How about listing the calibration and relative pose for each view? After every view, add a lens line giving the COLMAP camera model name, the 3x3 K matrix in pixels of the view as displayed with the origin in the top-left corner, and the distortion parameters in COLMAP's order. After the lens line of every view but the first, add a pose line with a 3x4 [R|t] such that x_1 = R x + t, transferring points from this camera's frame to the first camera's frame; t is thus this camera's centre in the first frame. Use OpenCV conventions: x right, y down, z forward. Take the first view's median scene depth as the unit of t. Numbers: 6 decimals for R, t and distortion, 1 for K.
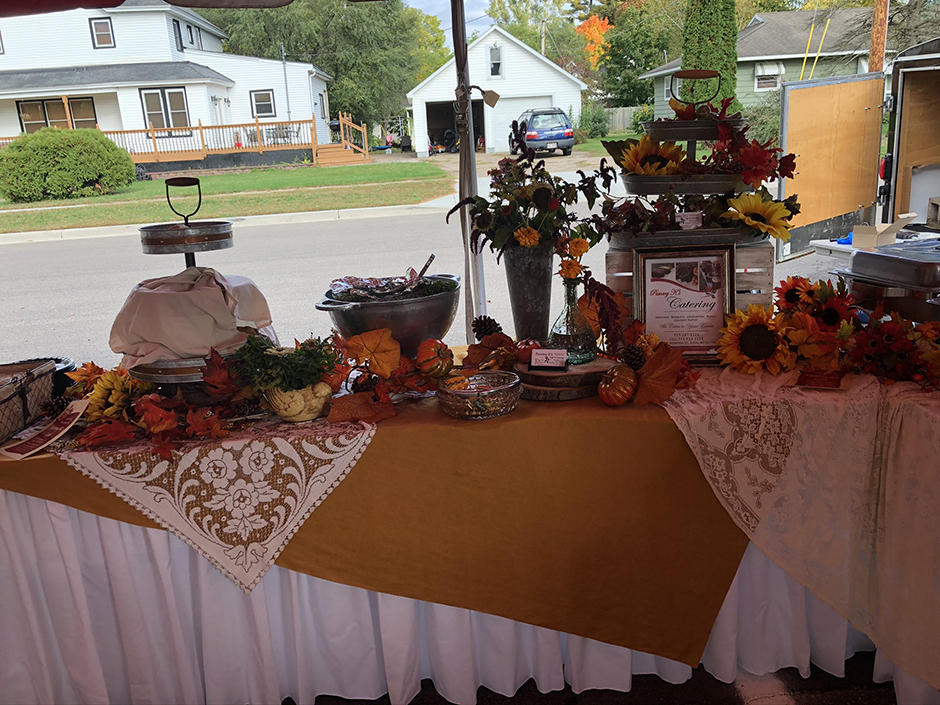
lens RADIAL K [[763.8, 0, 459.6], [0, 763.8, 345.7], [0, 0, 1]] dist [0.067041, -0.097940]
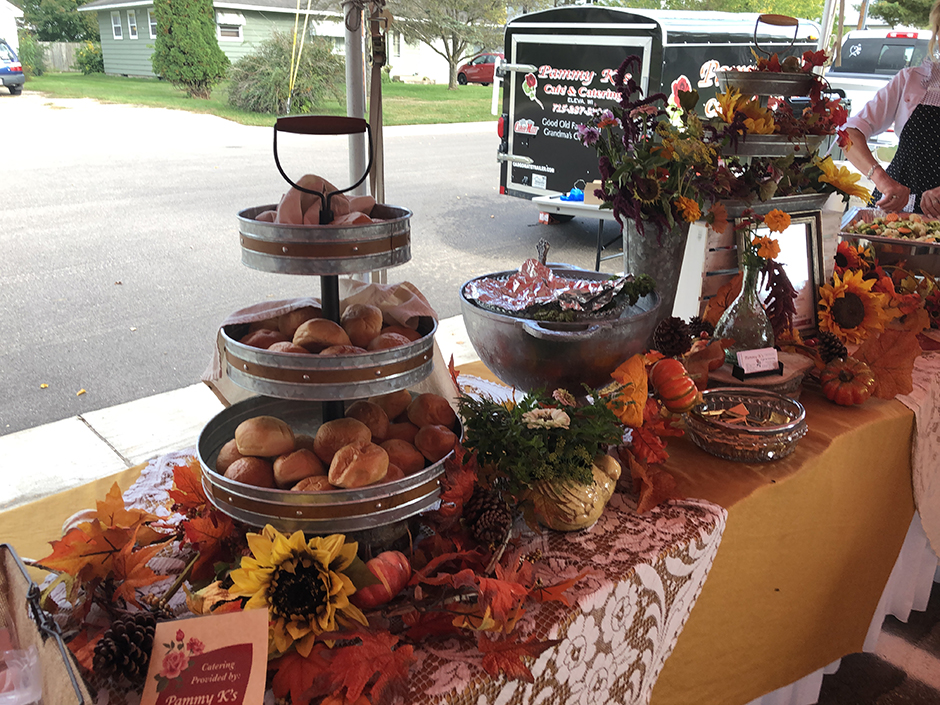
lens RADIAL K [[782.9, 0, 433.0], [0, 782.9, 338.3], [0, 0, 1]] dist [0.016678, -0.010674]
pose [[0.775717, -0.135764, 0.616305, -0.662613], [0.106583, 0.990741, 0.084097, -0.114587], [-0.622016, 0.000452, 0.783004, 0.574540]]
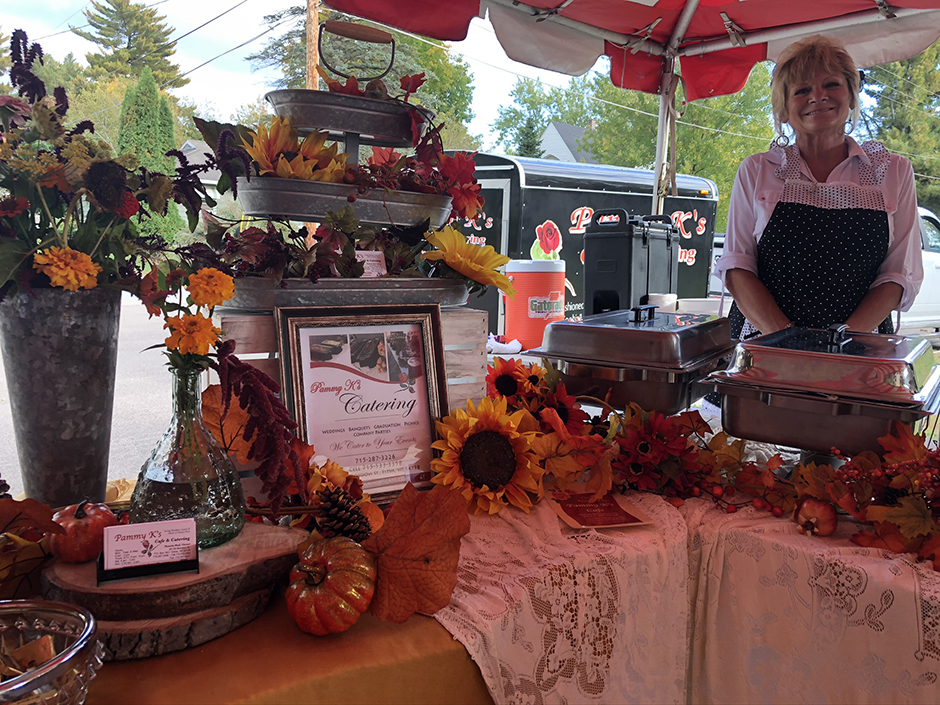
lens RADIAL K [[763.8, 0, 459.6], [0, 763.8, 345.7], [0, 0, 1]] dist [0.067041, -0.097940]
pose [[0.760256, 0.007229, 0.649583, -0.030588], [0.095890, 0.987736, -0.123220, -0.022998], [-0.642507, 0.155968, 0.750239, 0.564461]]
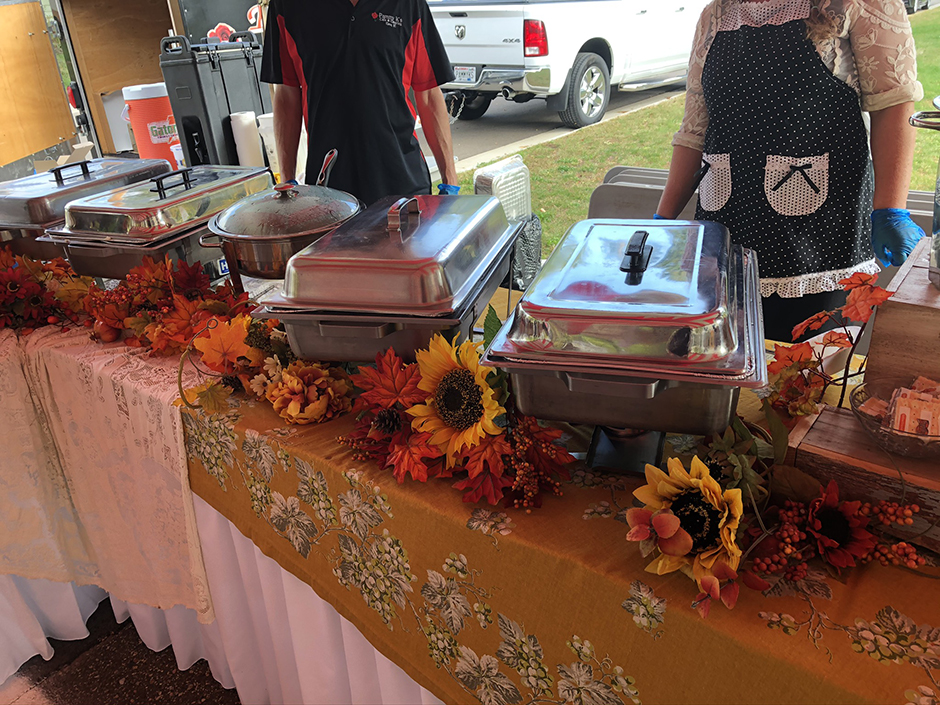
lens RADIAL K [[779.7, 0, 447.4], [0, 779.7, 340.5], [0, 0, 1]] dist [0.012691, 0.002706]
pose [[0.655257, -0.284163, 0.699921, 0.211579], [0.232964, 0.957404, 0.170602, 0.013566], [-0.718586, 0.051269, 0.693546, -0.017467]]
